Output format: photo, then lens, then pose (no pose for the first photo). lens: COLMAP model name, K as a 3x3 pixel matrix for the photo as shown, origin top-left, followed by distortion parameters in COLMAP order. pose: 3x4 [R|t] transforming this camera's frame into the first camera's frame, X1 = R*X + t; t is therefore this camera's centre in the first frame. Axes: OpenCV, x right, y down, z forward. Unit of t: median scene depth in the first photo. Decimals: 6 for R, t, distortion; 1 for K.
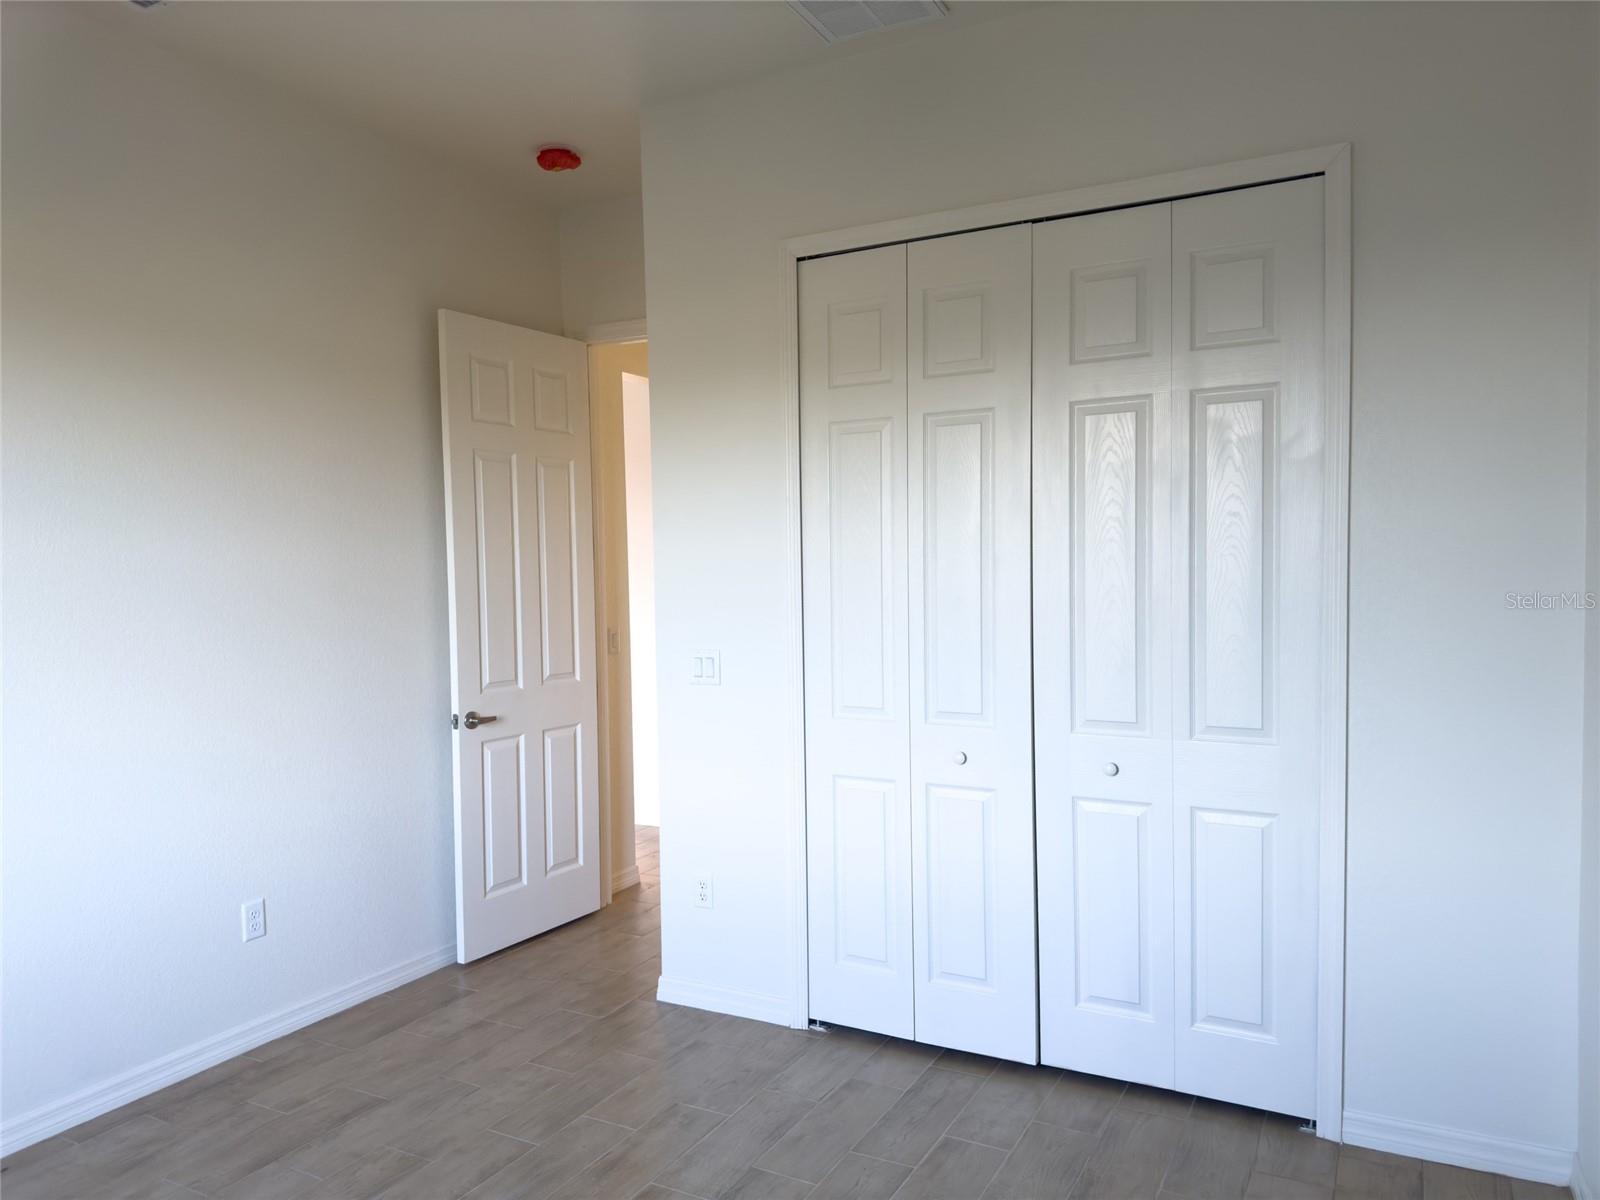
lens RADIAL K [[1164.3, 0, 800.0], [0, 1164.3, 600.0], [0, 0, 1]] dist [0.007806, 0.001715]
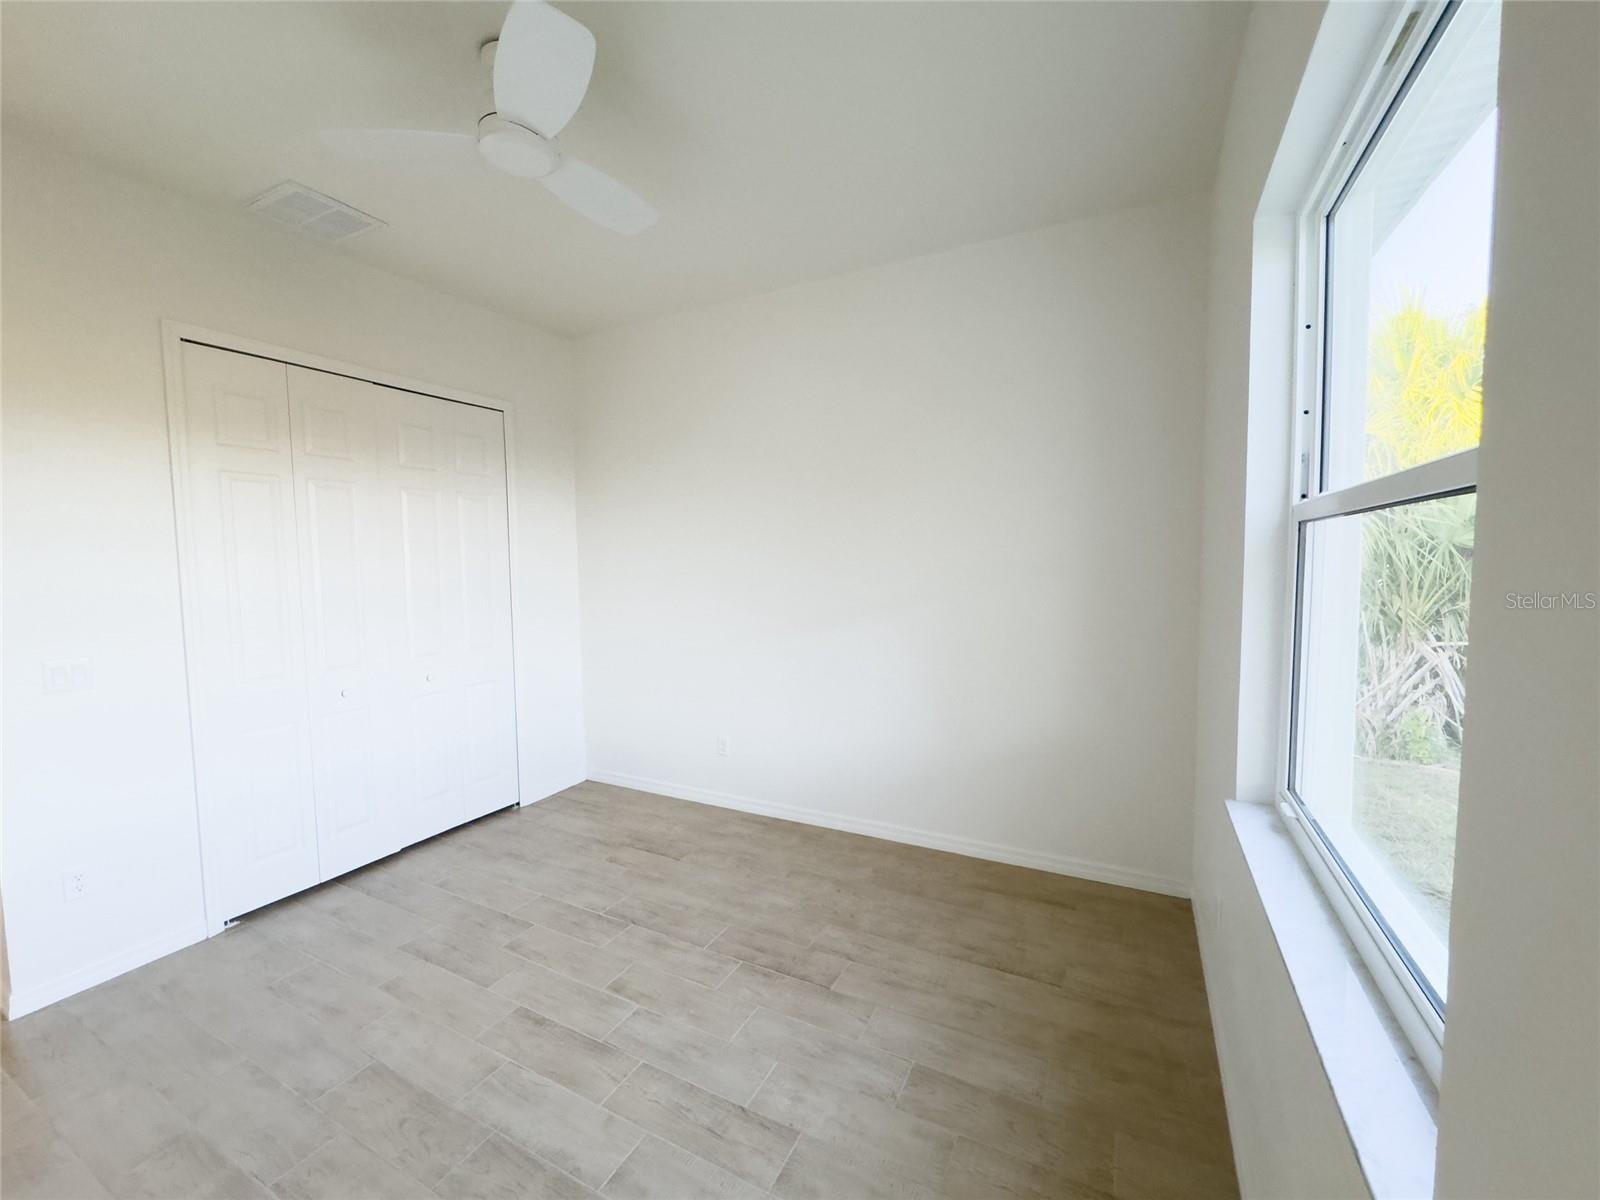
lens RADIAL K [[634.9, 0, 796.0], [0, 634.9, 602.7], [0, 0, 1]] dist [0.001239, 0.000146]
pose [[-0.031036, -0.044080, 0.998546, -0.809400], [0.057481, 0.997295, 0.045812, 0.004644], [-0.997864, 0.058819, -0.028418, 0.401911]]
